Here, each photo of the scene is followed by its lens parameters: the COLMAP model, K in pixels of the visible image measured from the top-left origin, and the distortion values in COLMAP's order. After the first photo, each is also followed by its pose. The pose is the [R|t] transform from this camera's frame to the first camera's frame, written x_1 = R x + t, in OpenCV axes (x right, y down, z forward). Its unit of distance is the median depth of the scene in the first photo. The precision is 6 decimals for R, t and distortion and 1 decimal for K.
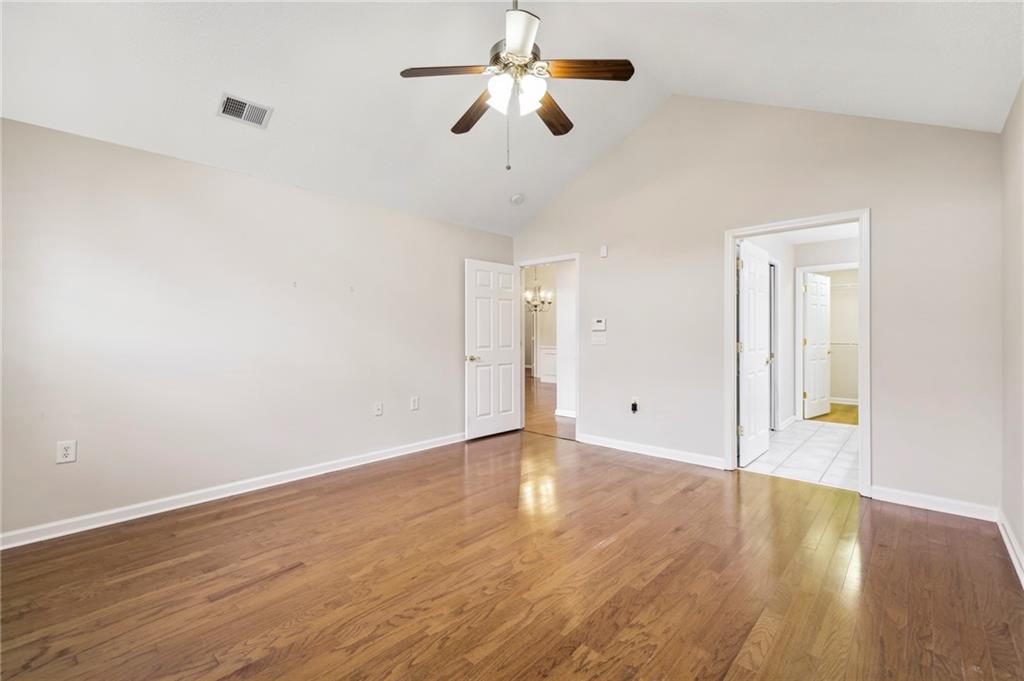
lens RADIAL K [[436.1, 0, 512.0], [0, 436.1, 340.5], [0, 0, 1]] dist [0.000566, 0.000004]
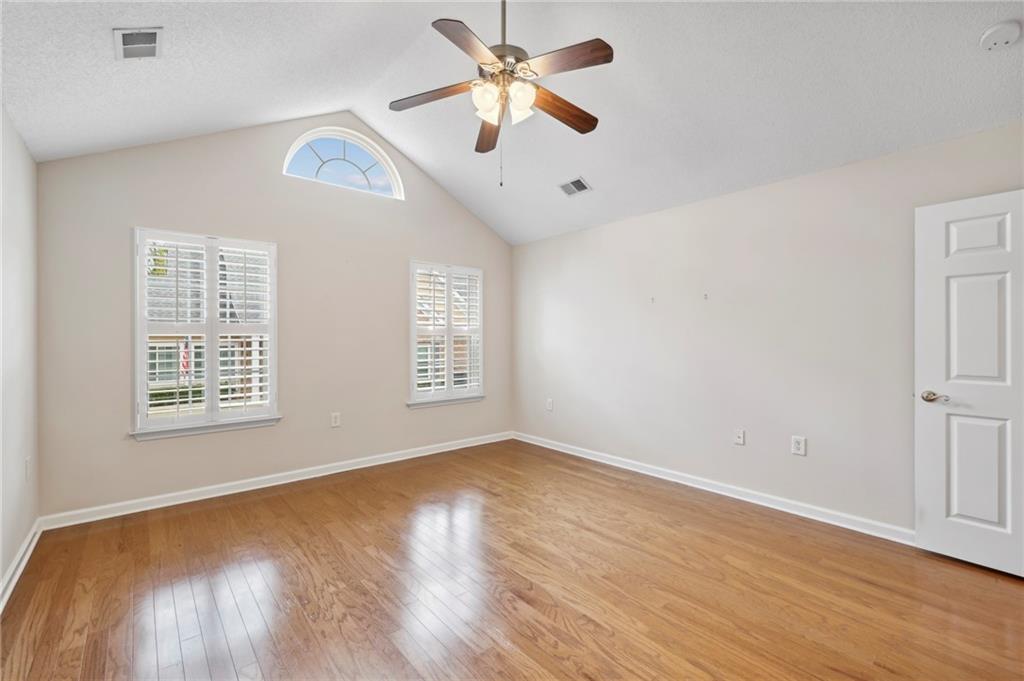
lens RADIAL K [[441.4, 0, 511.1], [0, 441.4, 344.3], [0, 0, 1]] dist [0.000259, 0.000067]
pose [[-0.121568, 0.019931, -0.992383, 0.833379], [-0.010951, 0.999711, 0.021420, -0.046559], [0.992523, 0.013471, -0.121315, 0.966276]]
